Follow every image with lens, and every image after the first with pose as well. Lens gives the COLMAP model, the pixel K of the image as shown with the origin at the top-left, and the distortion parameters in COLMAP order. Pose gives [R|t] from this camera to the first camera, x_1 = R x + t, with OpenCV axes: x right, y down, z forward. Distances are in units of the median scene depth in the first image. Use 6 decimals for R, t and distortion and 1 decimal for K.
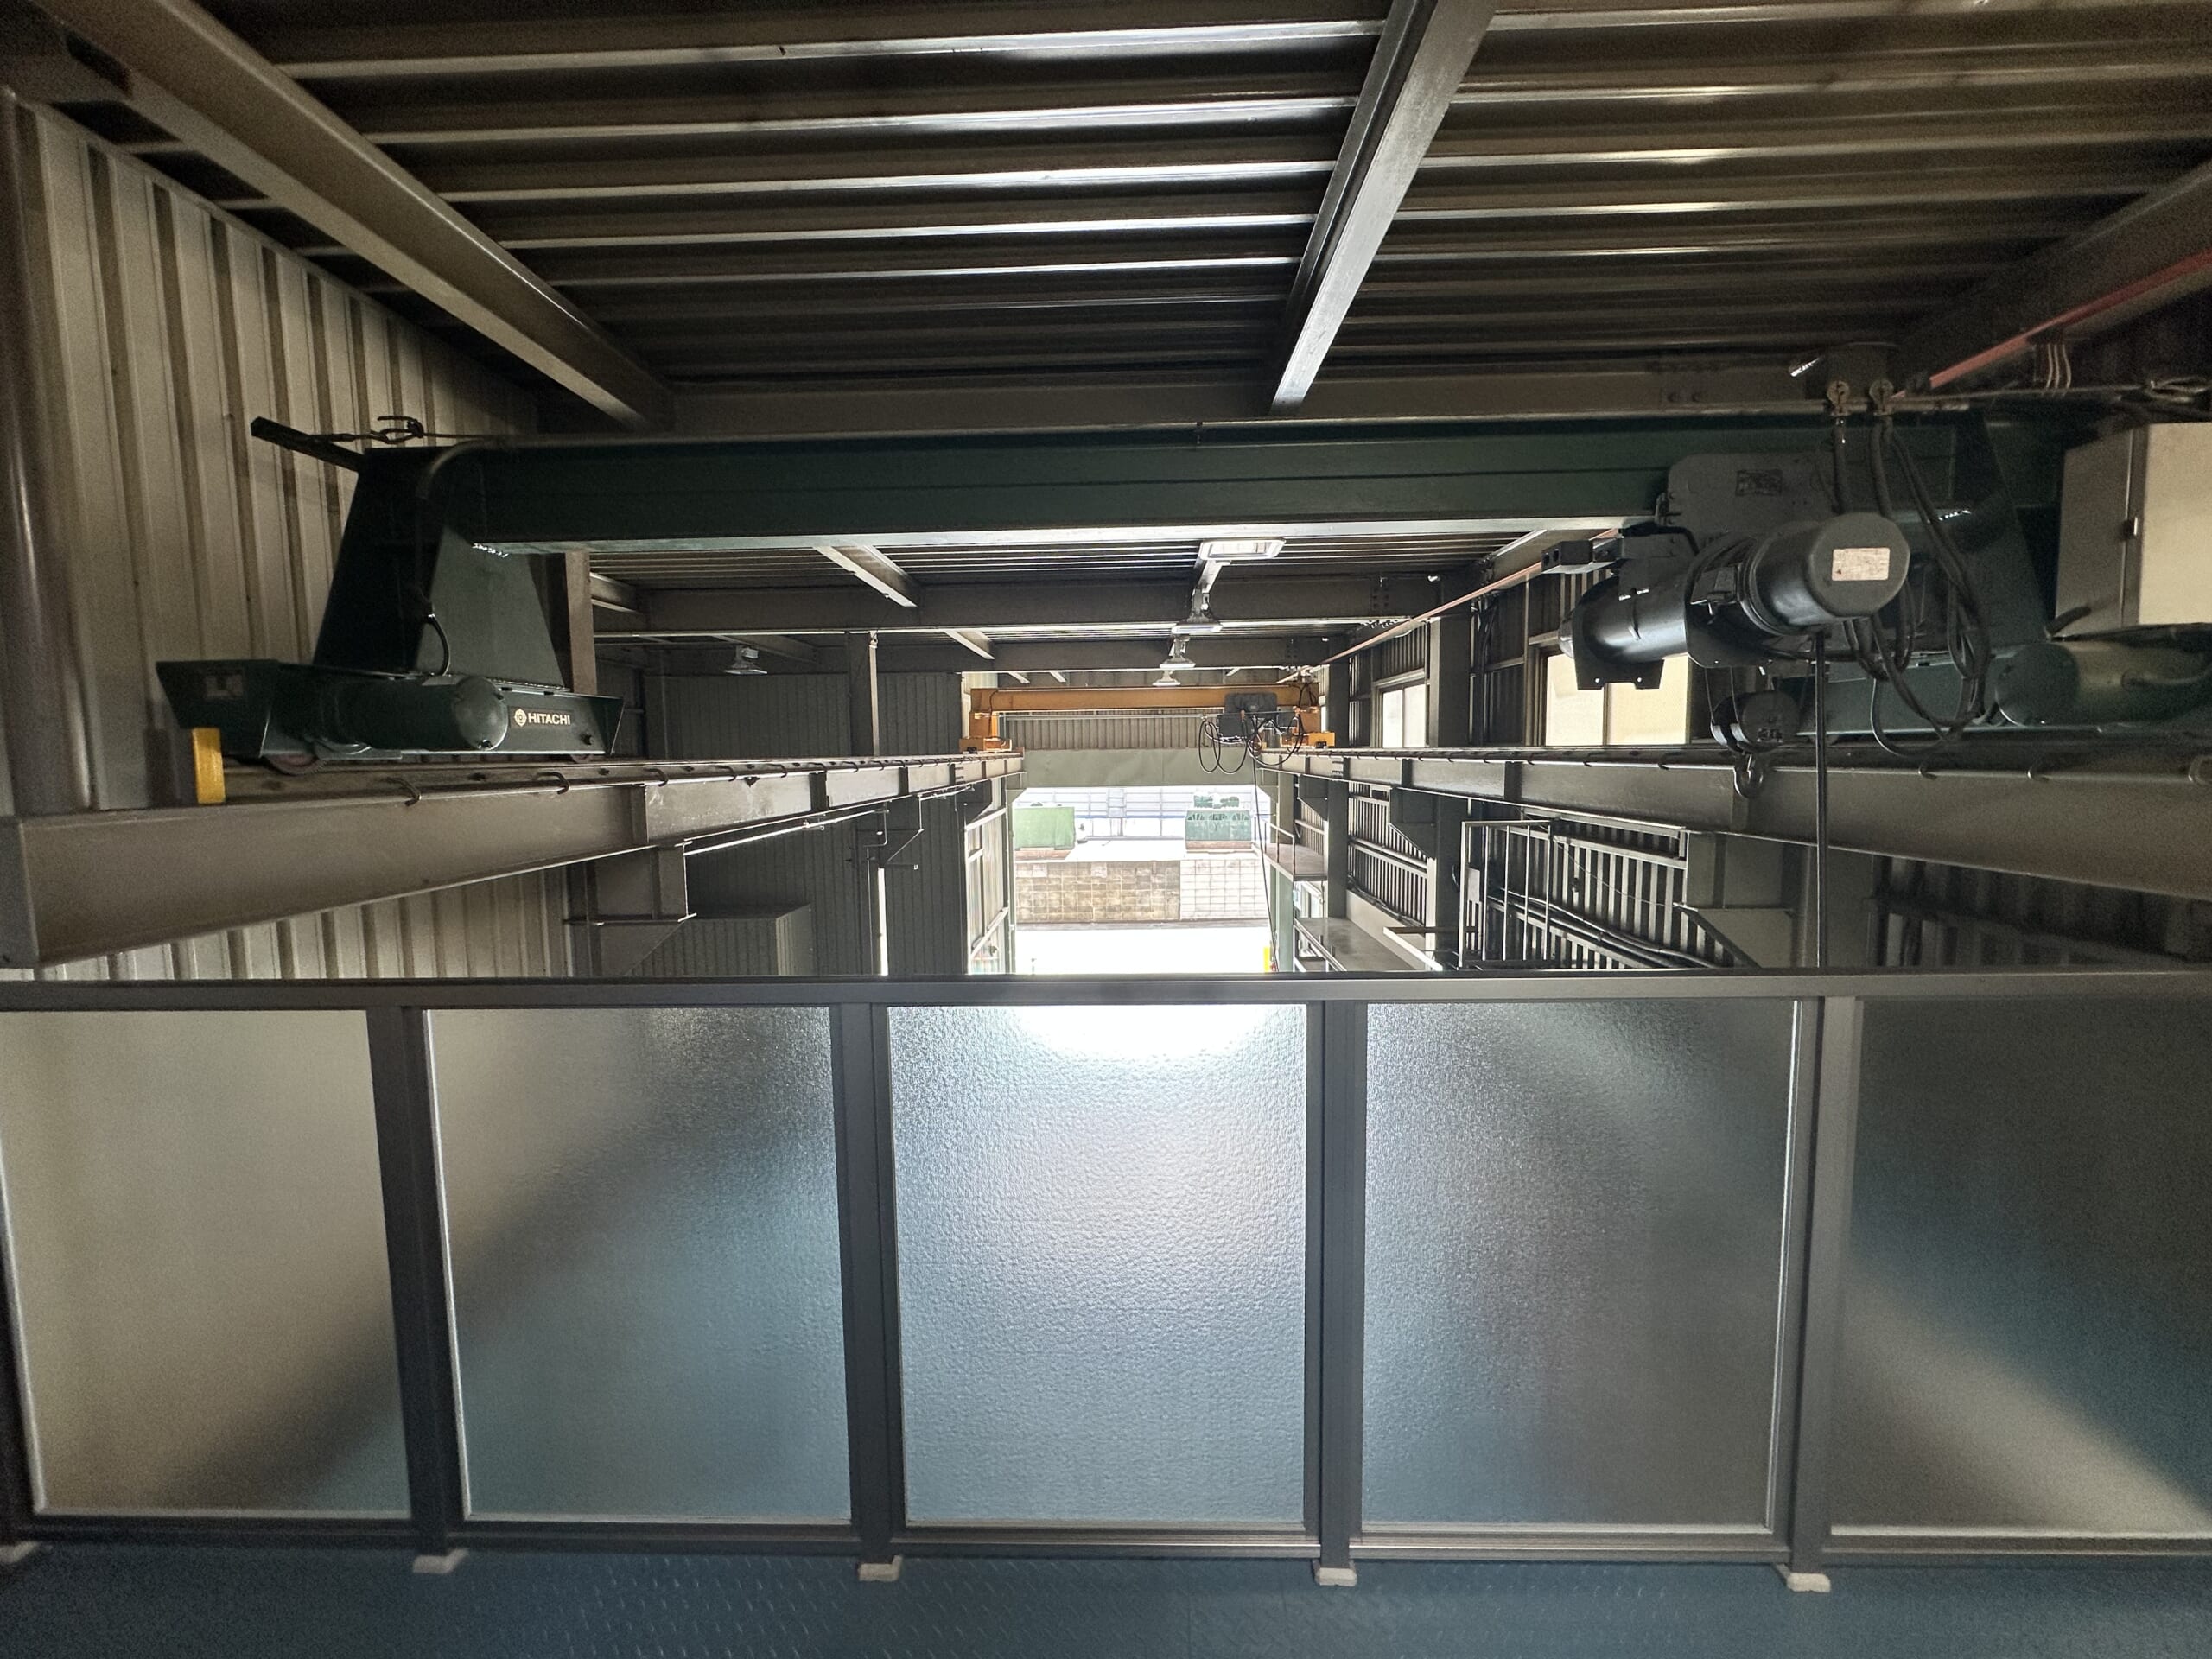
lens RADIAL K [[881.3, 0, 1105.2], [0, 881.3, 827.2], [0, 0, 1]] dist [-0.001192, 0.000760]
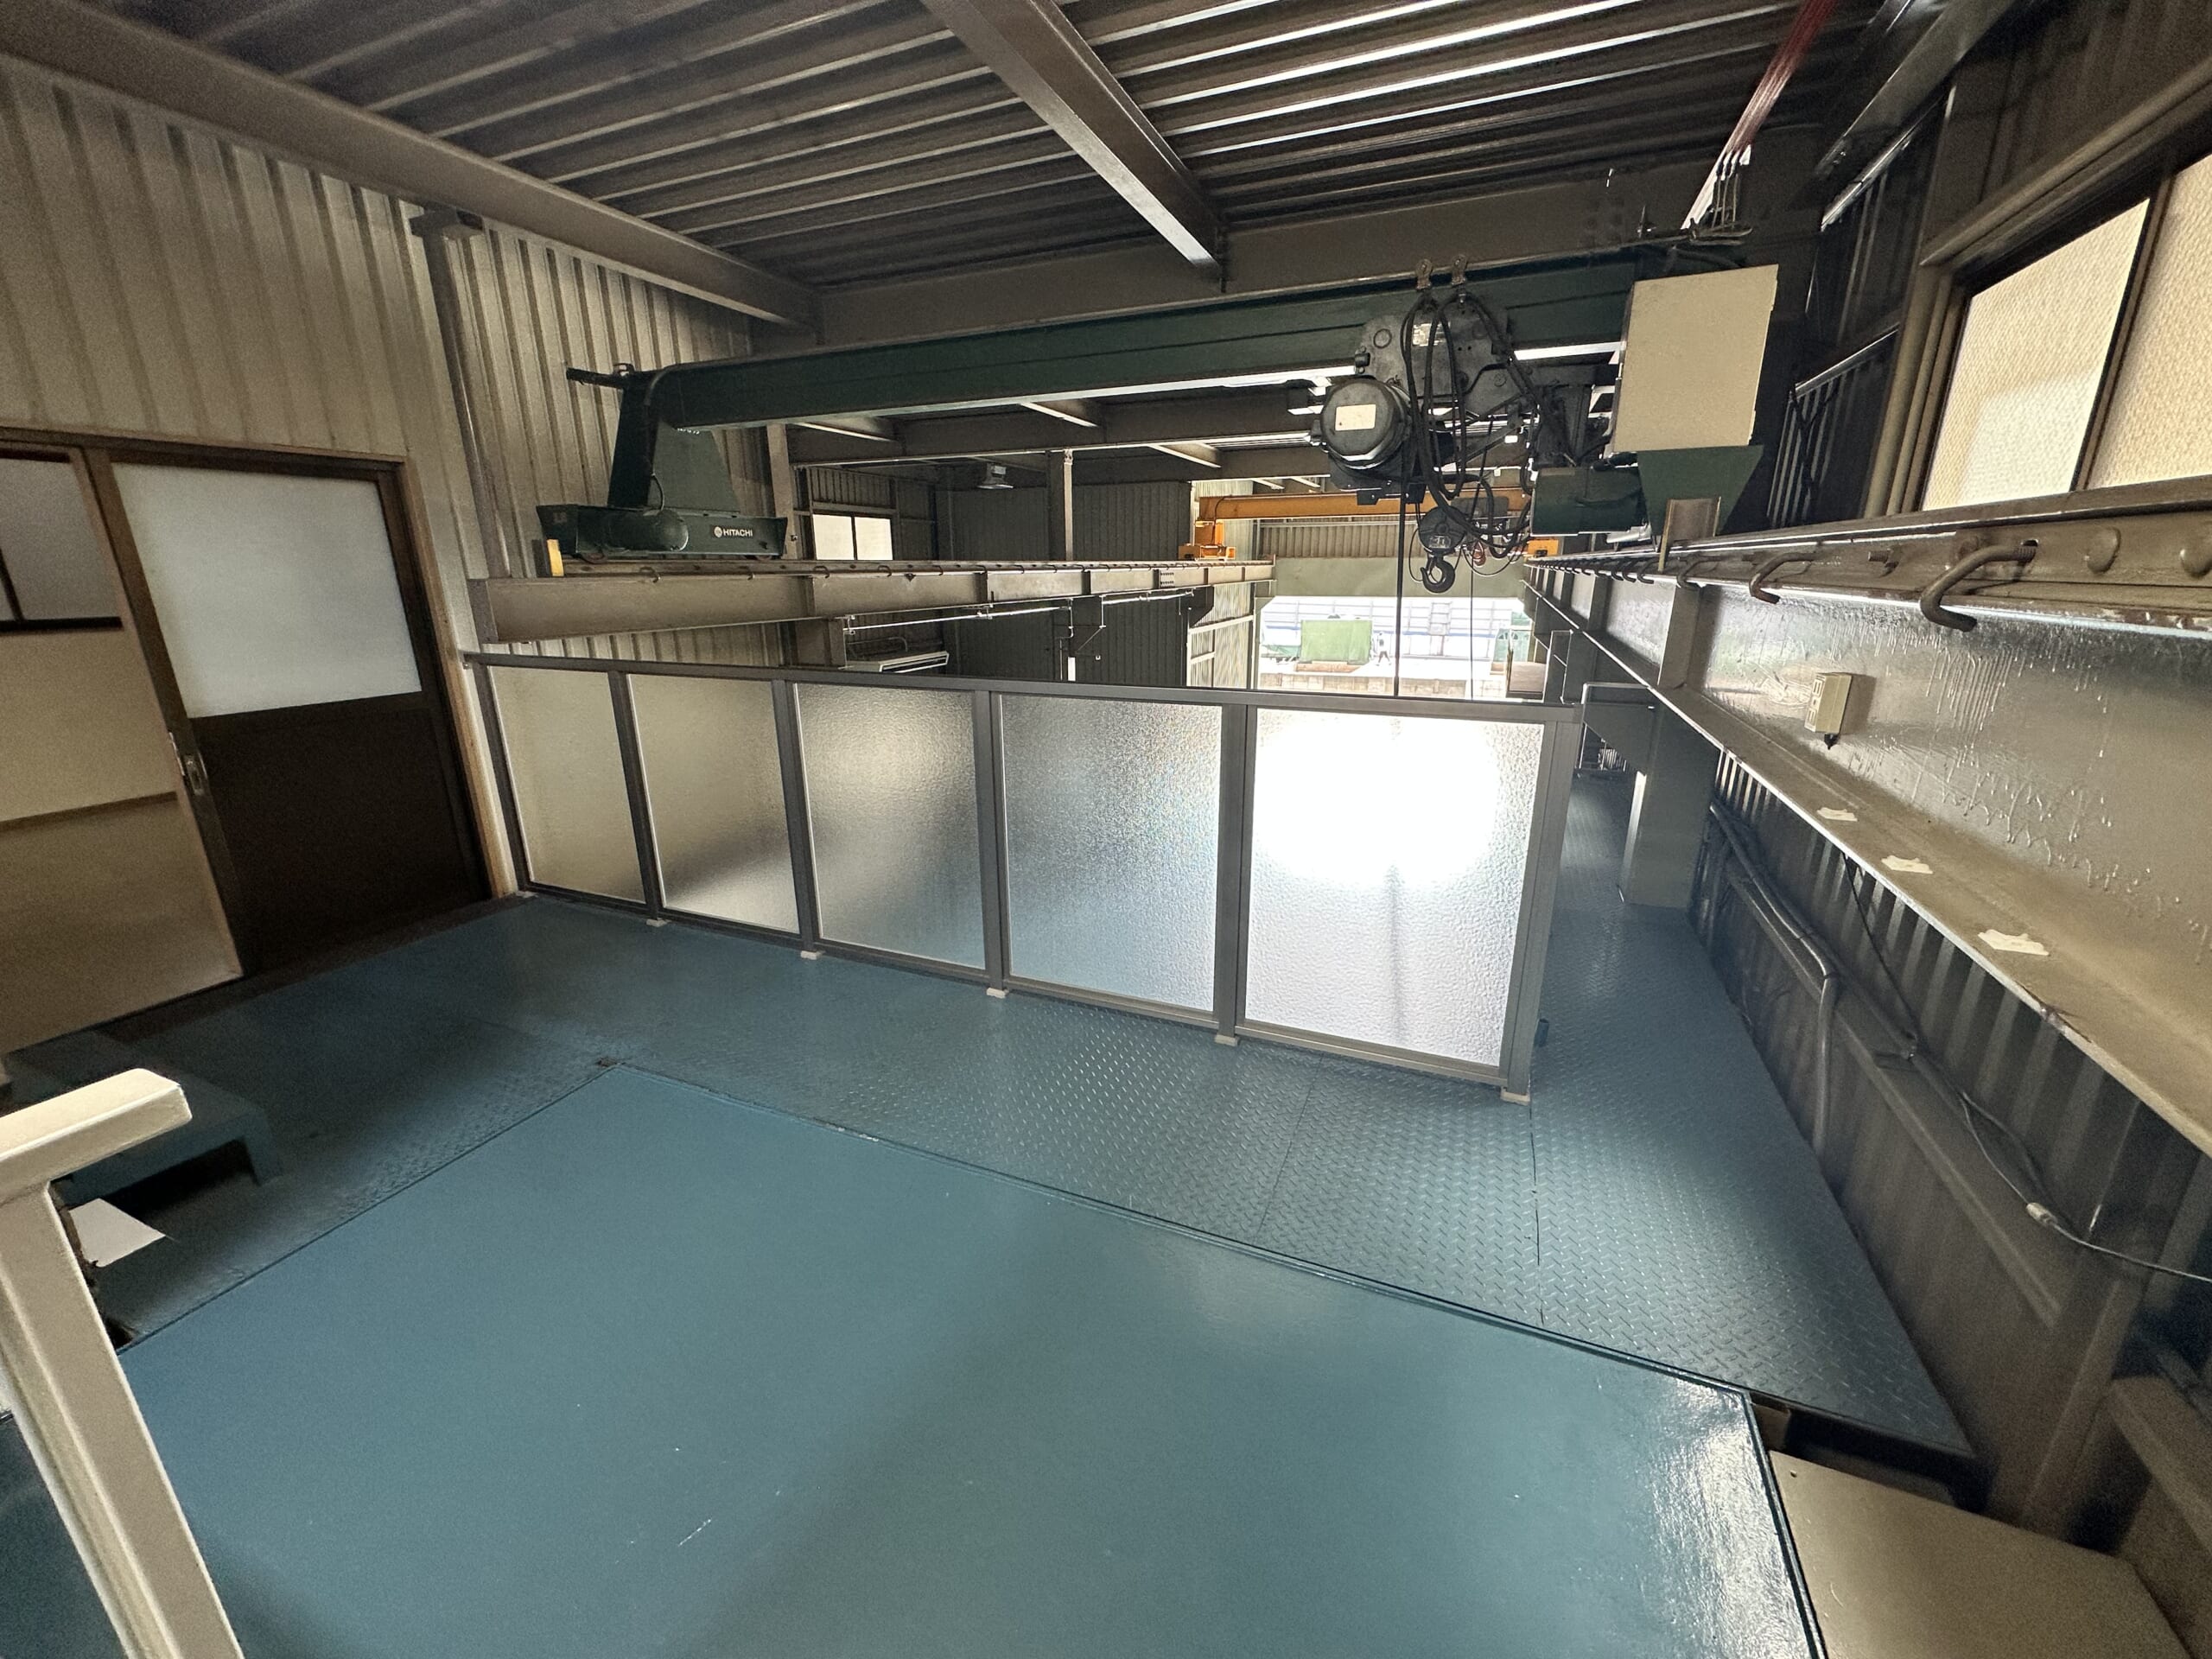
lens RADIAL K [[881.3, 0, 1106.3], [0, 881.3, 826.8], [0, 0, 1]] dist [-0.001192, 0.000760]
pose [[0.929192, 0.112889, -0.351935, 0.394191], [-0.037942, 0.976316, 0.212995, 0.023038], [0.367645, -0.184560, 0.911468, -0.214999]]
